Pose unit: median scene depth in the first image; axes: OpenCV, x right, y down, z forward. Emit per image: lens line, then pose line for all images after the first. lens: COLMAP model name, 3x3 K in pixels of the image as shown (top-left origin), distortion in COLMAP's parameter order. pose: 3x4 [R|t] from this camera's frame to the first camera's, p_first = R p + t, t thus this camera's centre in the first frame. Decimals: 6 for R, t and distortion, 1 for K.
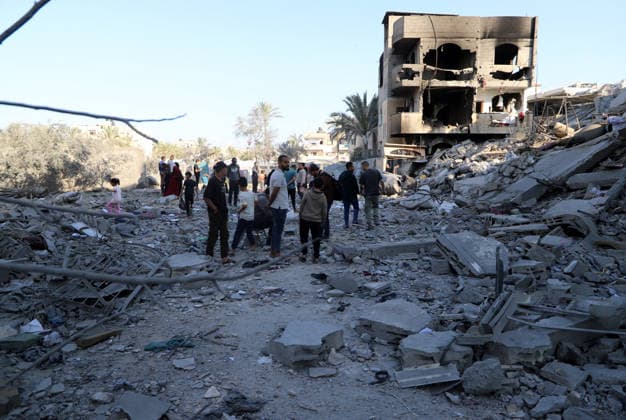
lens RADIAL K [[430.6, 0, 313.1], [0, 430.6, 209.6], [0, 0, 1]] dist [0.001631, -0.000530]
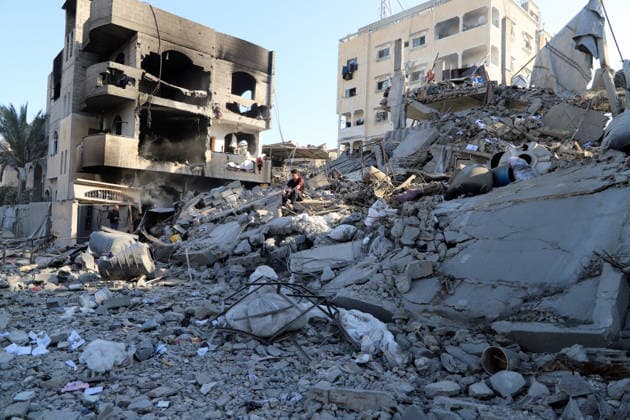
lens RADIAL K [[433.3, 0, 313.2], [0, 433.3, 209.2], [0, 0, 1]] dist [0.001631, -0.000530]
pose [[0.733534, 0.047877, 0.677964, 0.000393], [0.034956, 0.993538, -0.107983, -0.033596], [-0.678753, 0.102908, 0.727120, 0.335755]]
